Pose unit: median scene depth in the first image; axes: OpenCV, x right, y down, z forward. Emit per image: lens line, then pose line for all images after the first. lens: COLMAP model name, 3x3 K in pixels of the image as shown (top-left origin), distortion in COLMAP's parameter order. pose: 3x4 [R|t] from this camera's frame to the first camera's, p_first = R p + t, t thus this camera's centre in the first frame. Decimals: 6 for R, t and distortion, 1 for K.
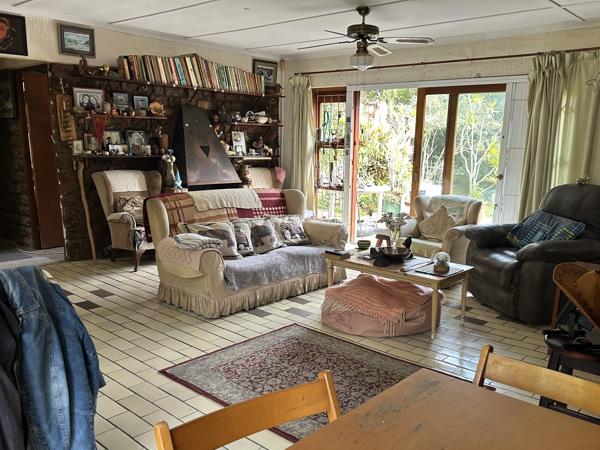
lens RADIAL K [[522.5, 0, 339.9], [0, 522.5, 262.7], [0, 0, 1]] dist [0.048169, -0.045066]
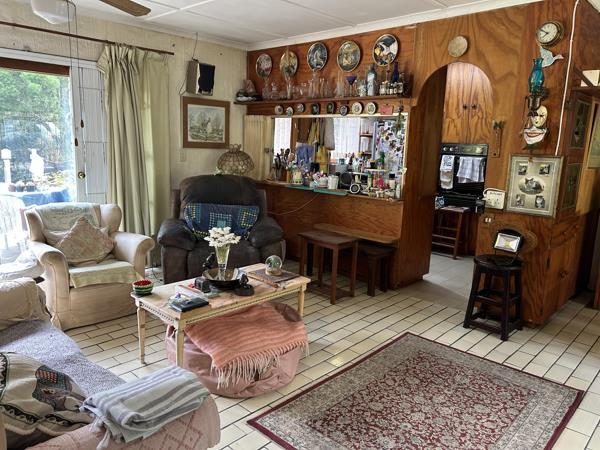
lens RADIAL K [[450.4, 0, 296.8], [0, 450.4, 223.9], [0, 0, 1]] dist [0.050961, -0.049273]
pose [[0.071410, -0.196967, 0.977806, -0.399684], [0.196164, 0.963937, 0.179847, -0.143945], [-0.977967, 0.178967, 0.107473, 0.564178]]
